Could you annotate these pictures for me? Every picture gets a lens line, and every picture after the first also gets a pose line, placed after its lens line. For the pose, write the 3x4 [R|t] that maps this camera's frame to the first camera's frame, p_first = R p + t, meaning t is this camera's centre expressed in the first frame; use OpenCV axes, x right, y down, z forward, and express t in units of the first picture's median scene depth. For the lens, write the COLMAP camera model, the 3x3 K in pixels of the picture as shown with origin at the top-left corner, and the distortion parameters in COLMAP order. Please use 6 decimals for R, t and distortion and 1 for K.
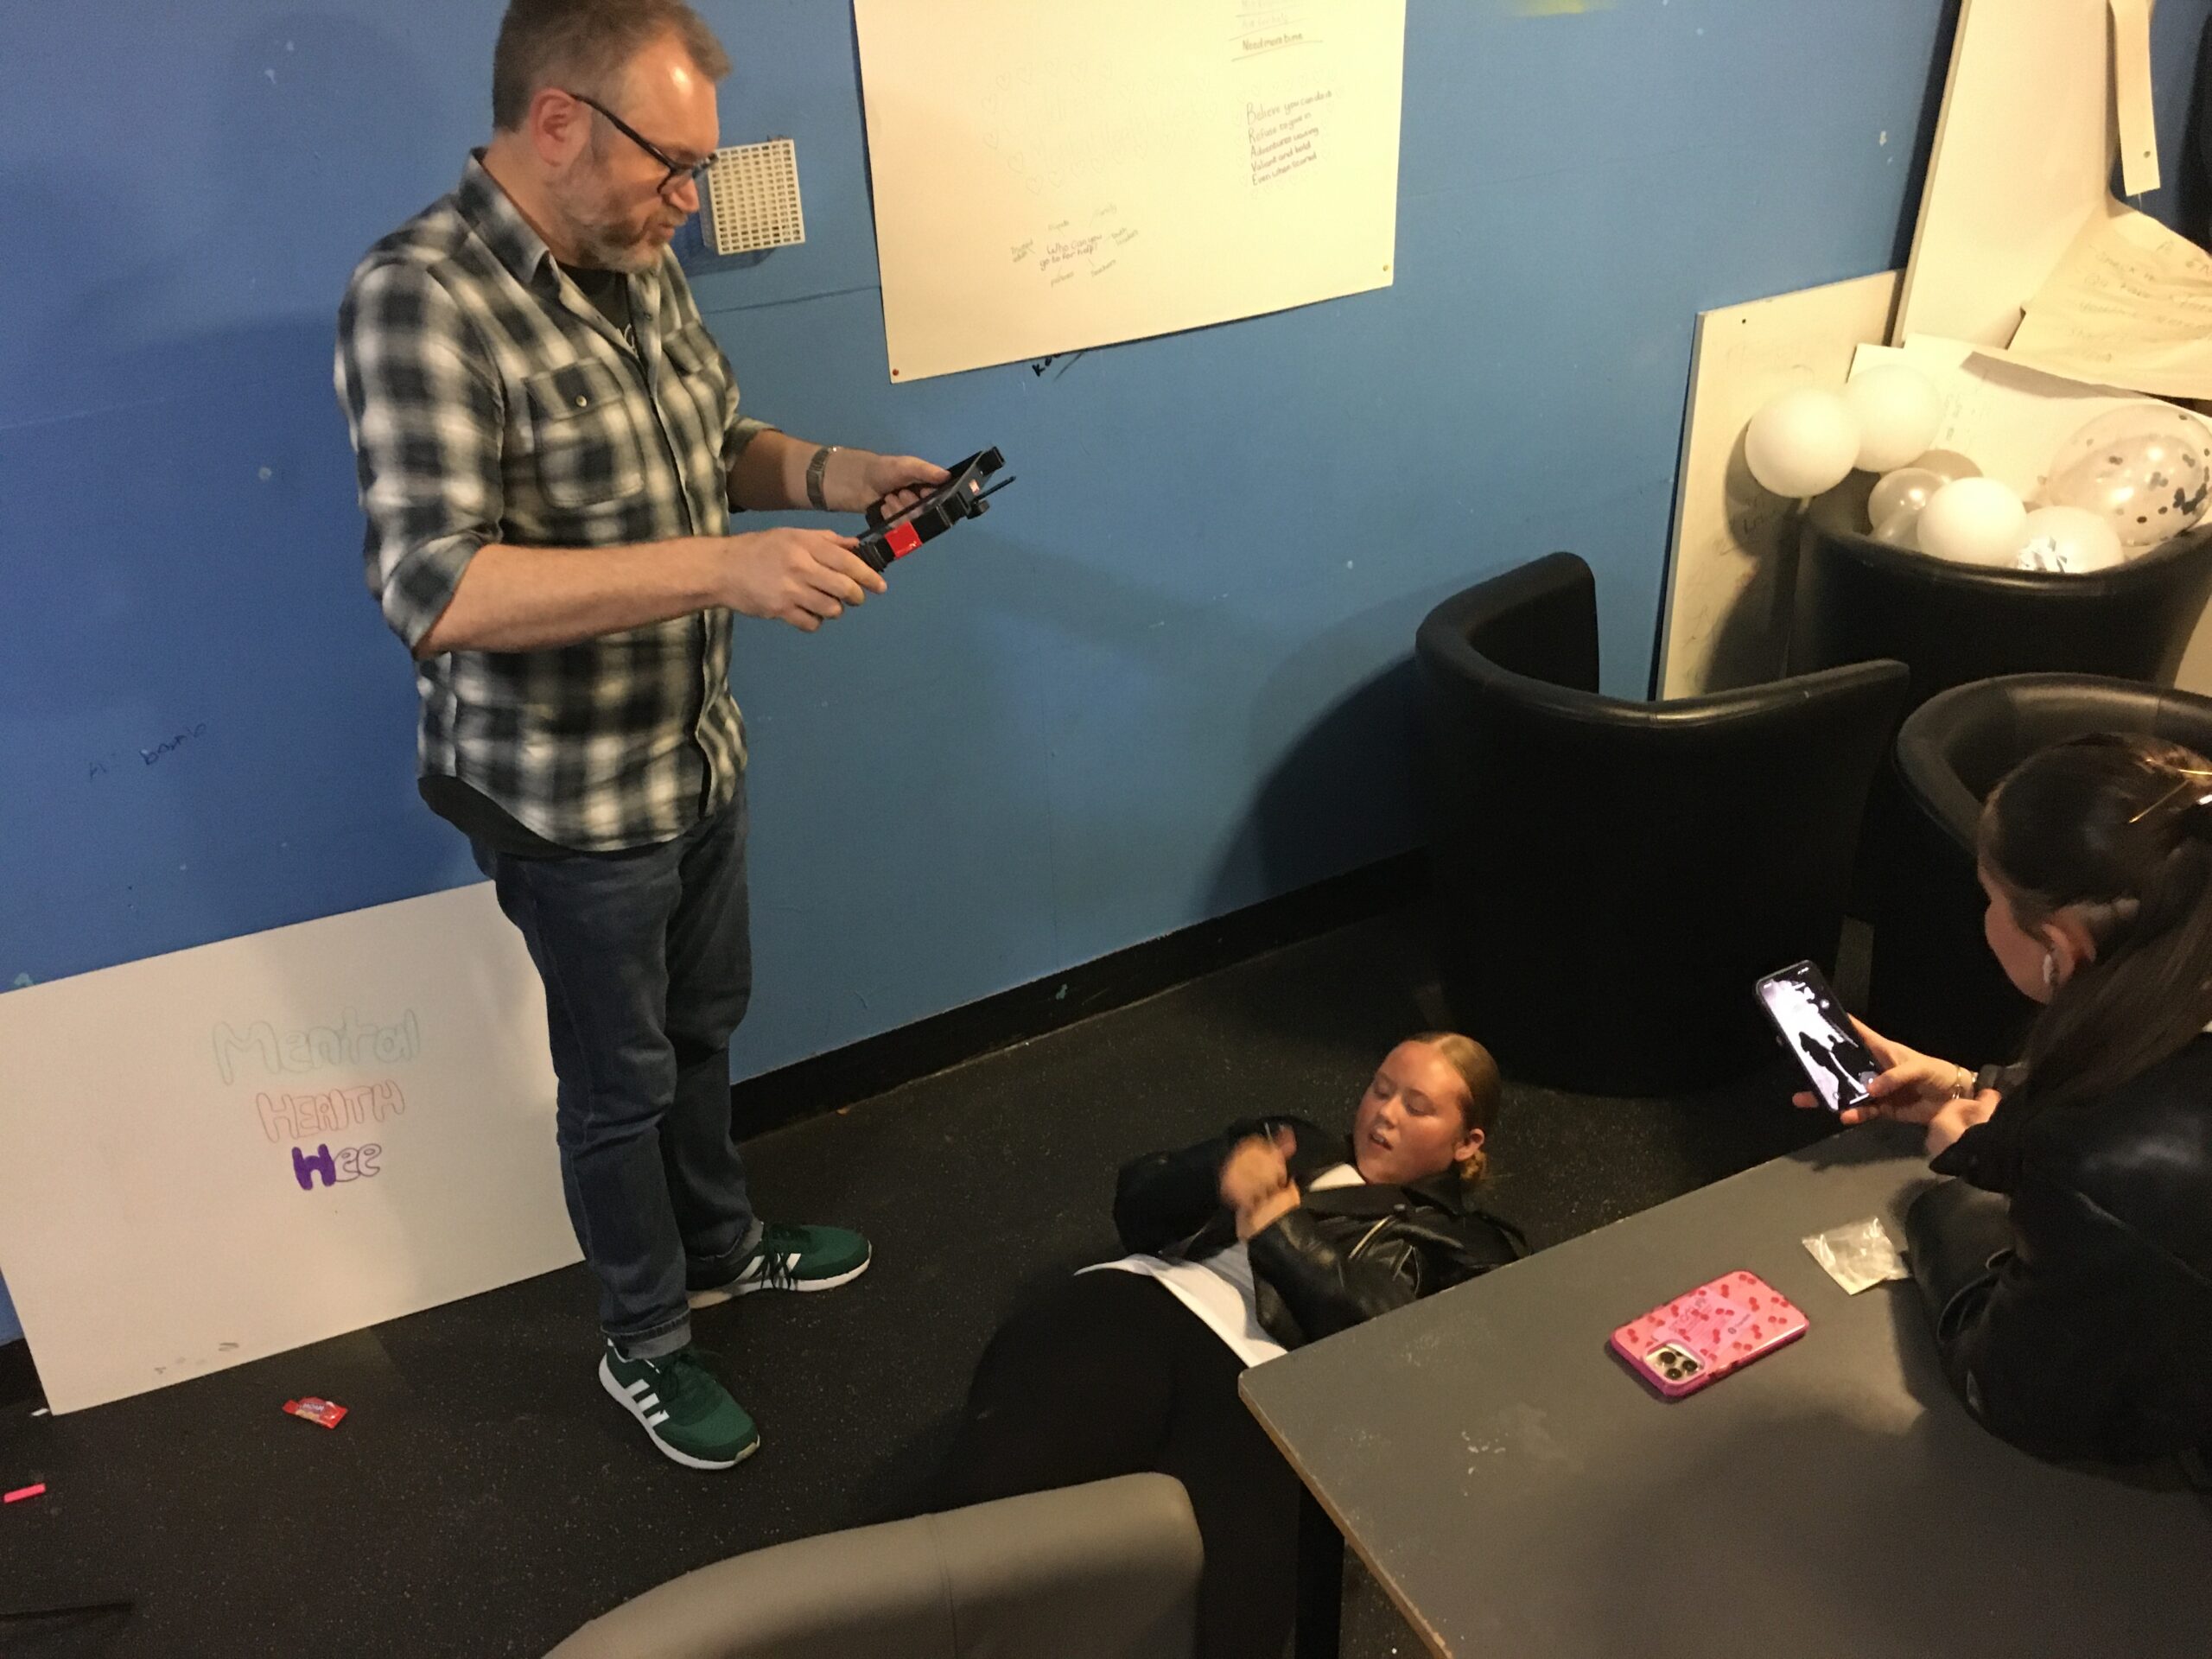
lens RADIAL K [[1894.5, 0, 1115.8], [0, 1894.5, 829.5], [0, 0, 1]] dist [0.093916, -0.120314]
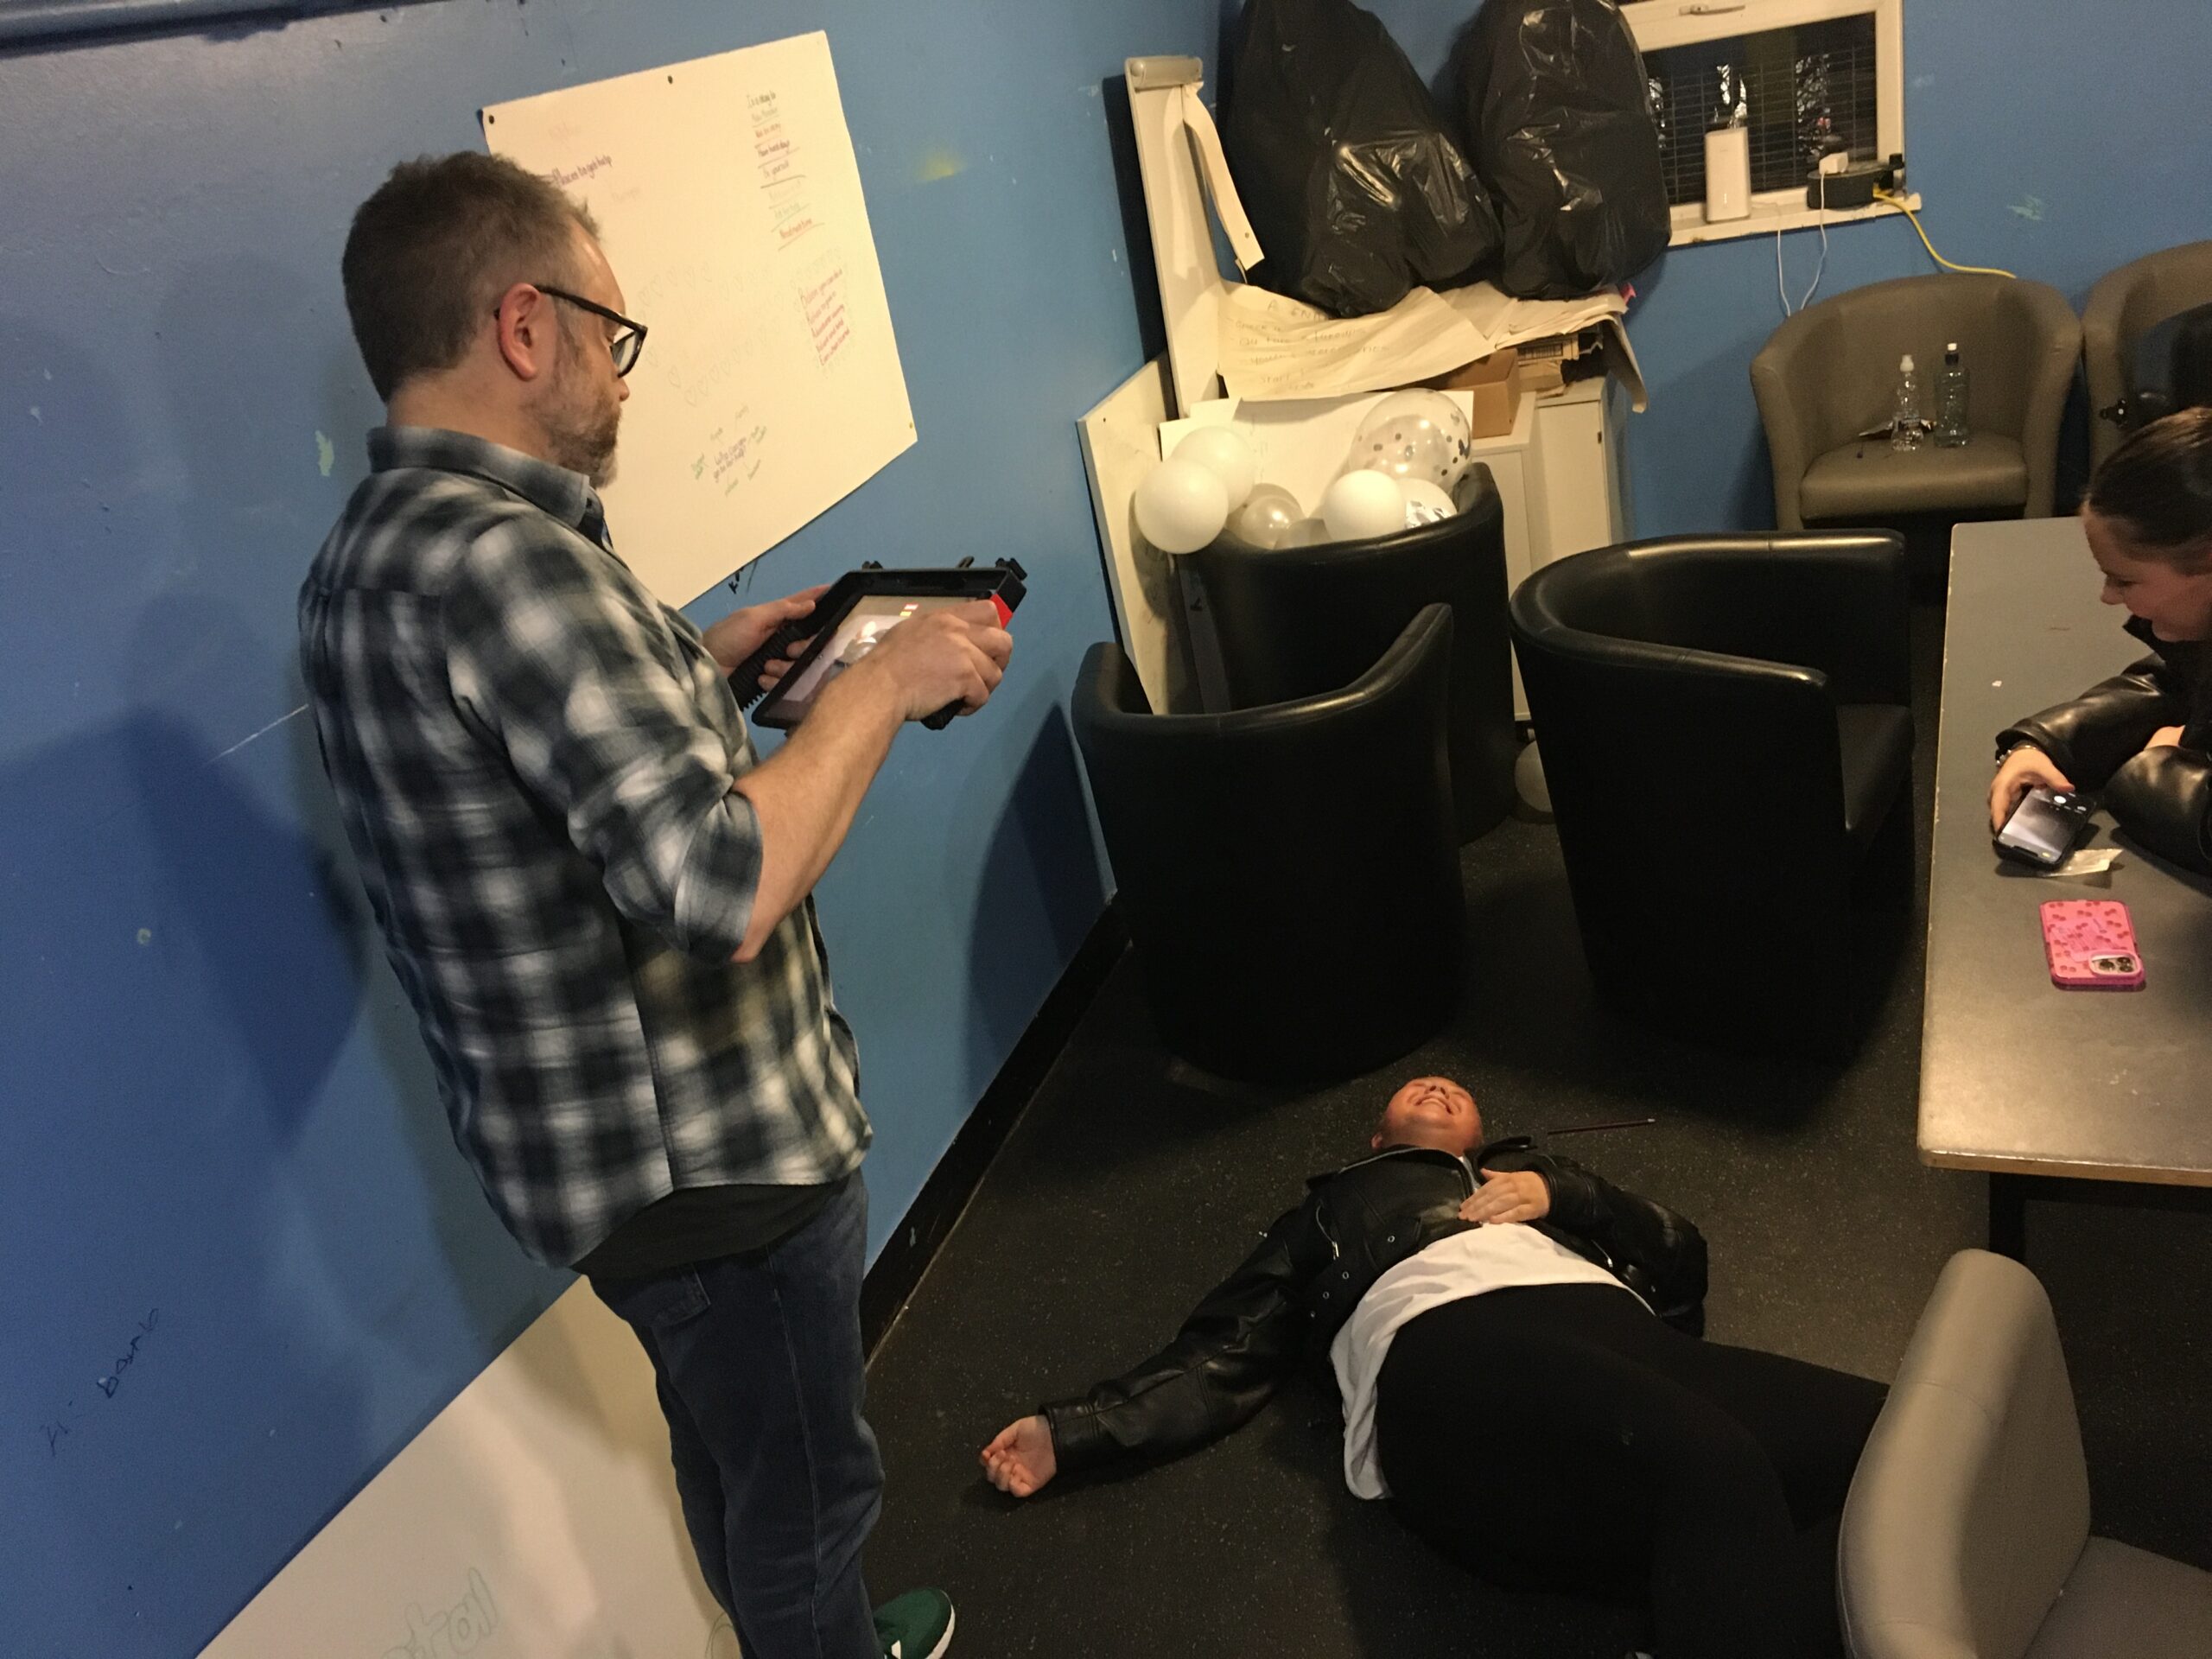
lens RADIAL K [[1894.5, 0, 1104.6], [0, 1894.5, 826.0], [0, 0, 1]] dist [0.093916, -0.120314]
pose [[0.742435, -0.364236, 0.562248, -0.470073], [0.453157, 0.891182, -0.021056, -0.034109], [-0.493396, 0.270419, 0.826701, 0.167501]]
